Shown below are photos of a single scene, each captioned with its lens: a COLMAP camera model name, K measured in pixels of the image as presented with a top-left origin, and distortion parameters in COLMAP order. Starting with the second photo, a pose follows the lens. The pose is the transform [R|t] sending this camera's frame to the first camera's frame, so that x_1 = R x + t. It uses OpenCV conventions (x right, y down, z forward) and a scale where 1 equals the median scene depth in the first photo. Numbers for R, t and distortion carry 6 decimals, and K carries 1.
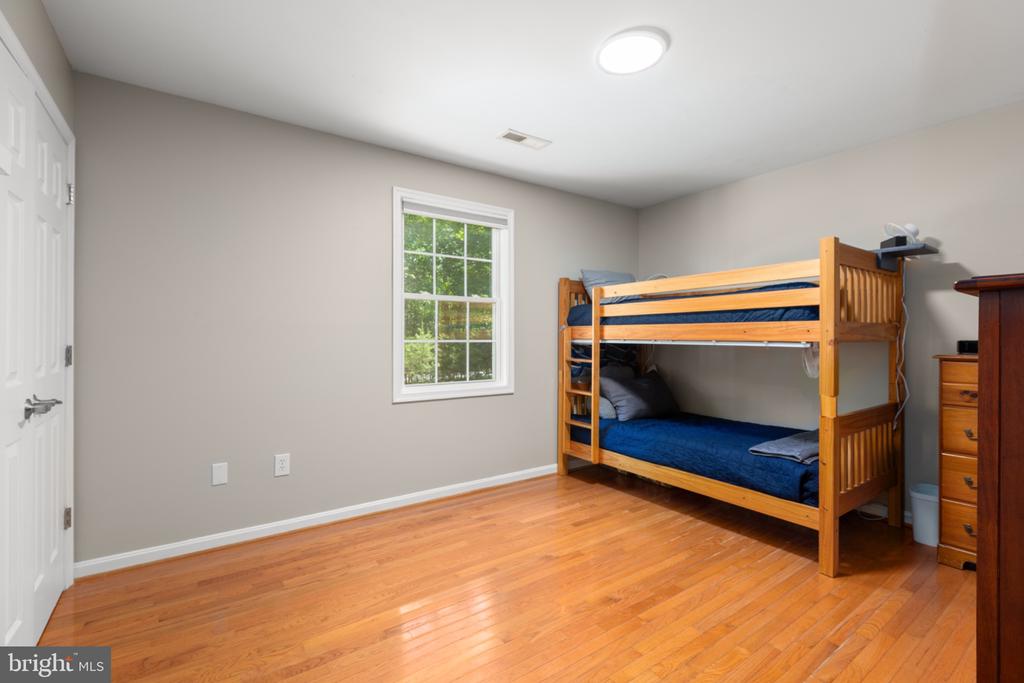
lens RADIAL K [[465.0, 0, 507.5], [0, 465.0, 336.2], [0, 0, 1]] dist [0.002457, -0.001366]
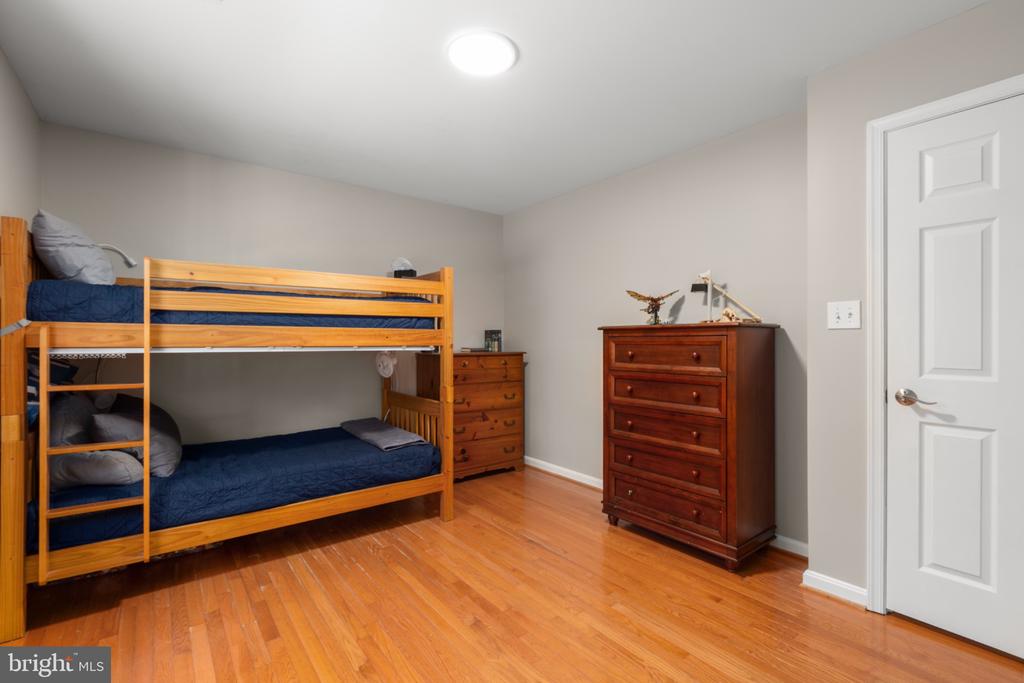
lens RADIAL K [[465.0, 0, 506.5], [0, 465.0, 343.7], [0, 0, 1]] dist [0.002457, -0.001366]
pose [[-0.066060, -0.004917, 0.997804, -0.508617], [0.001115, 0.999987, 0.005001, -0.000168], [-0.997815, 0.001443, -0.066054, 0.716621]]
